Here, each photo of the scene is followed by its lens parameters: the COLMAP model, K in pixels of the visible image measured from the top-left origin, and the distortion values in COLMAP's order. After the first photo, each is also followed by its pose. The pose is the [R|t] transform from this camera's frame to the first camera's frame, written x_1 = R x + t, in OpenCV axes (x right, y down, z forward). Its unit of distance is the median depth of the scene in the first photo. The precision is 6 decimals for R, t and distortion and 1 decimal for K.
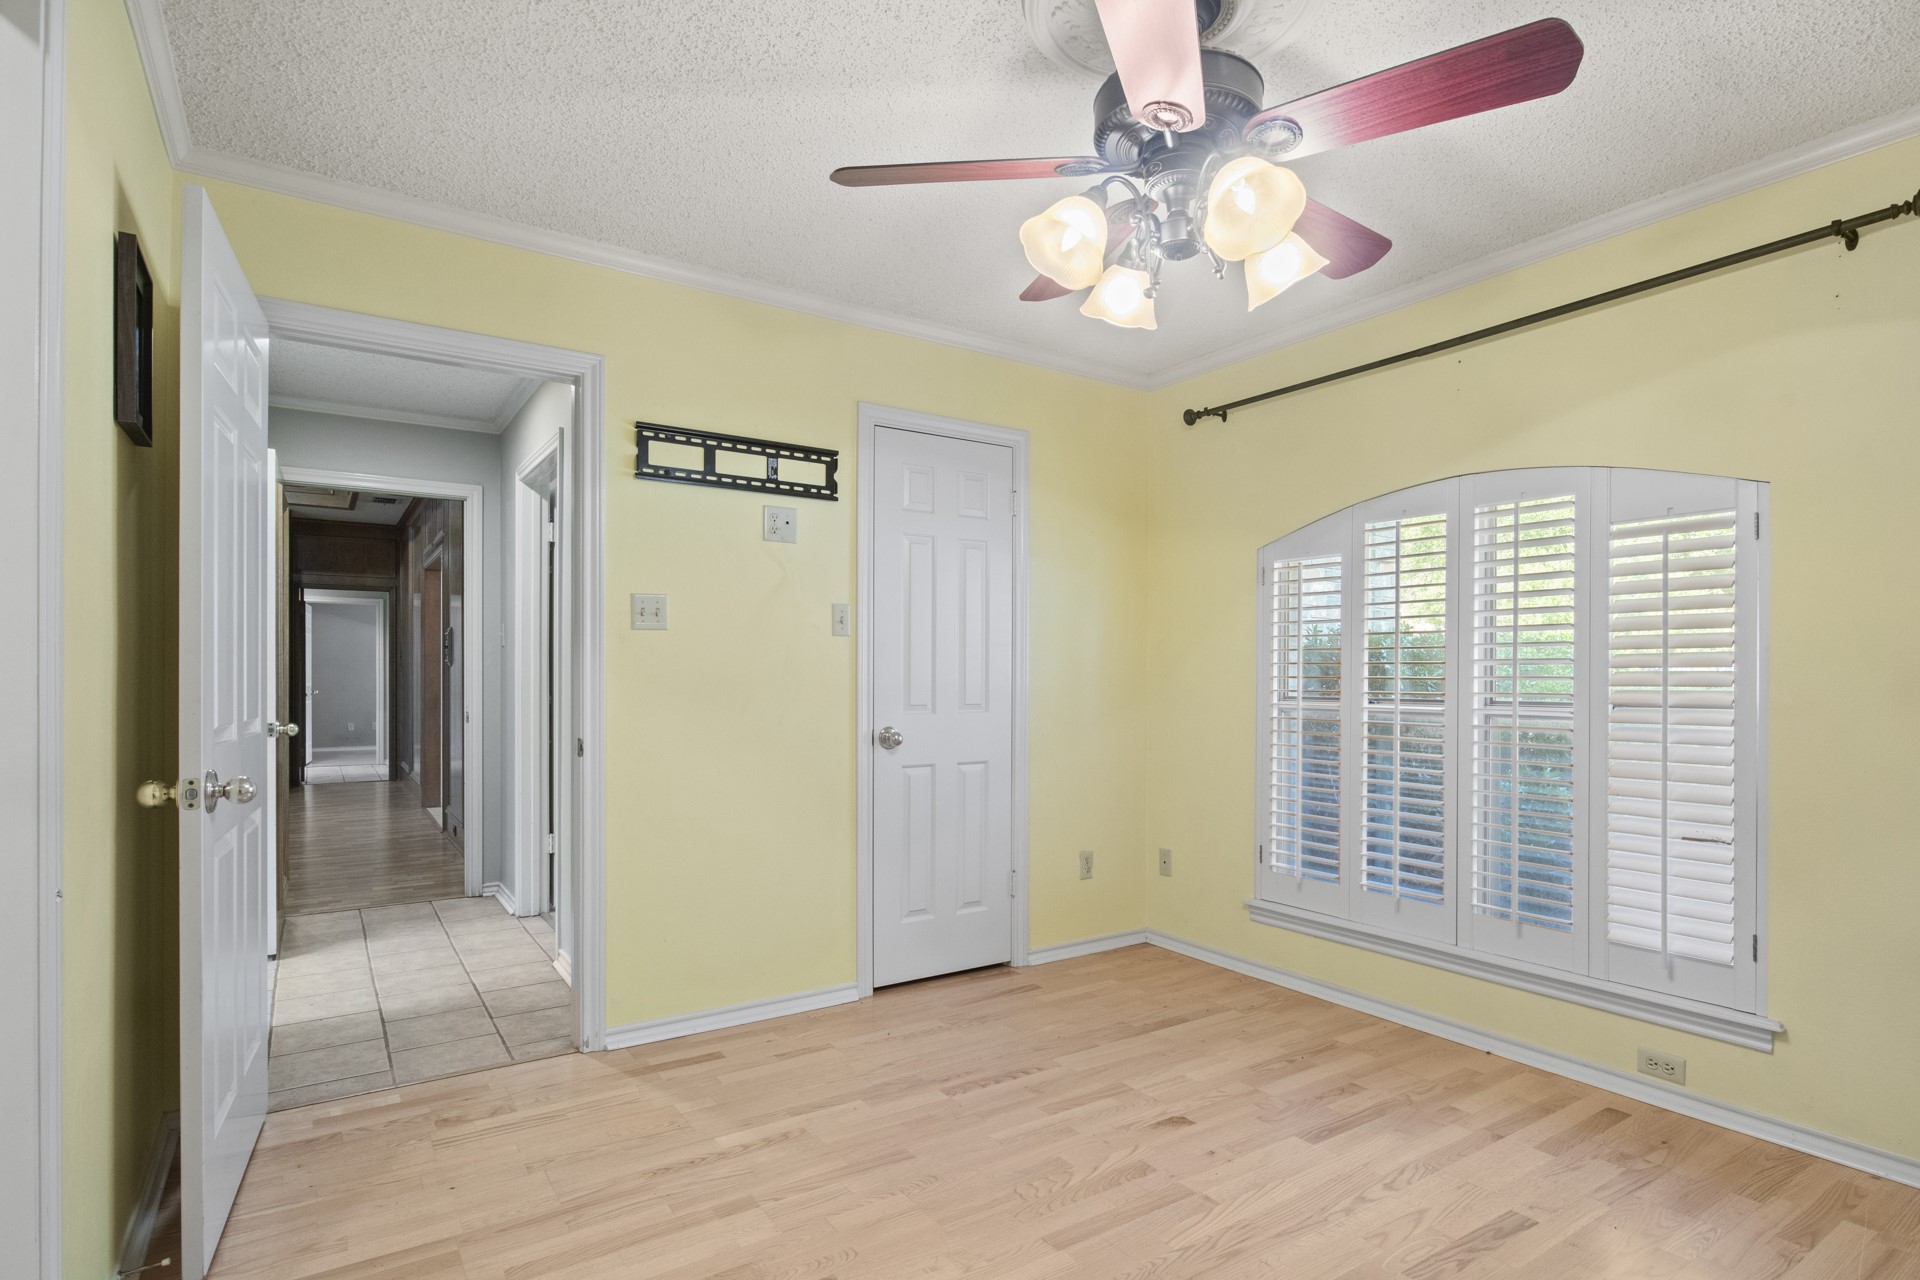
lens RADIAL K [[982.0, 0, 967.8], [0, 982.0, 668.5], [0, 0, 1]] dist [-0.005377, -0.000591]
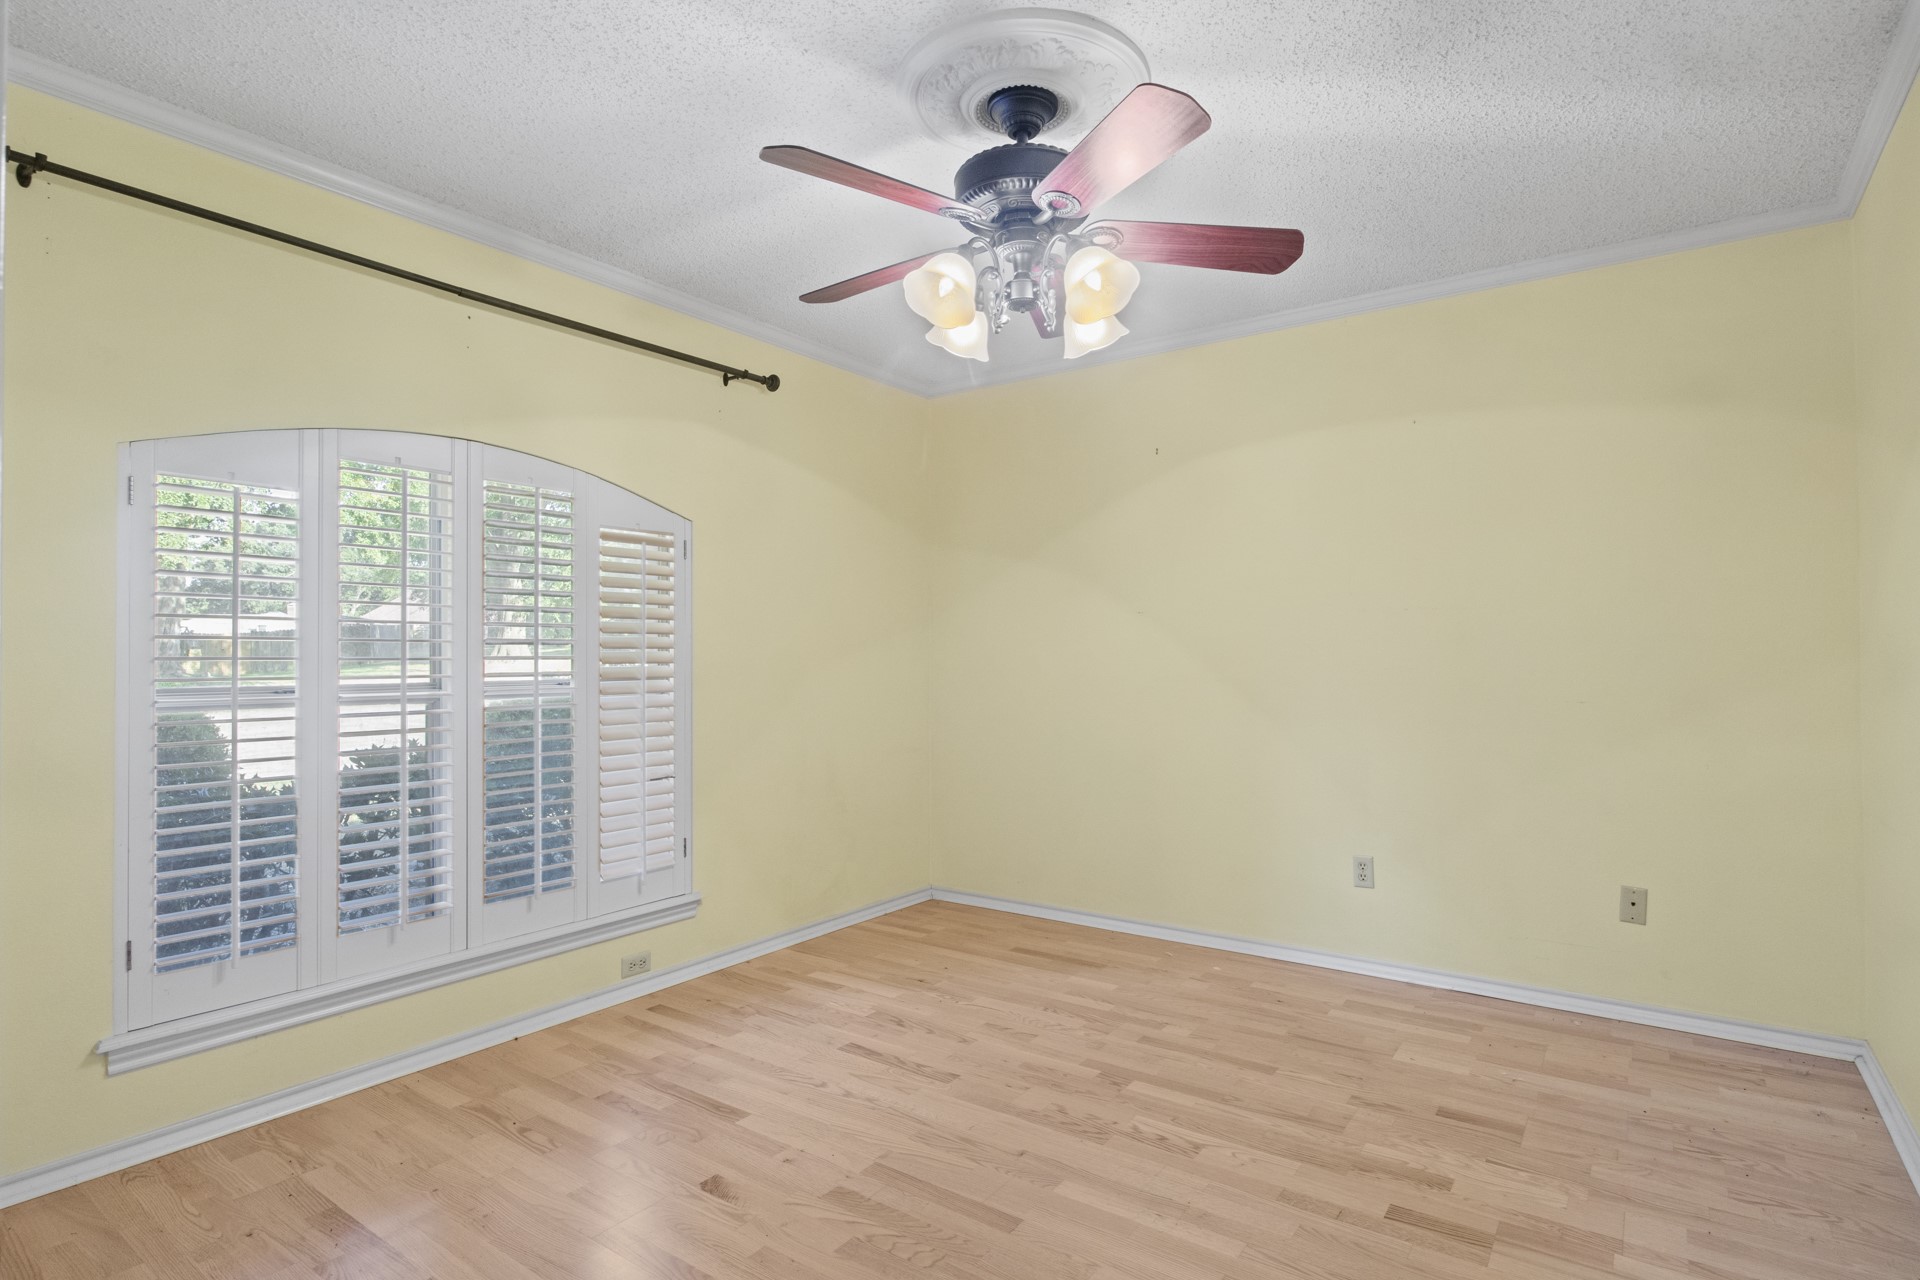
lens RADIAL K [[992.3, 0, 960.0], [0, 992.3, 640.0], [0, 0, 1]] dist [-0.000394, -0.000495]
pose [[-0.356393, 0.010519, 0.934277, -0.646121], [-0.007792, 0.999868, -0.014229, 0.002515], [-0.934304, -0.012351, -0.356264, 1.080638]]
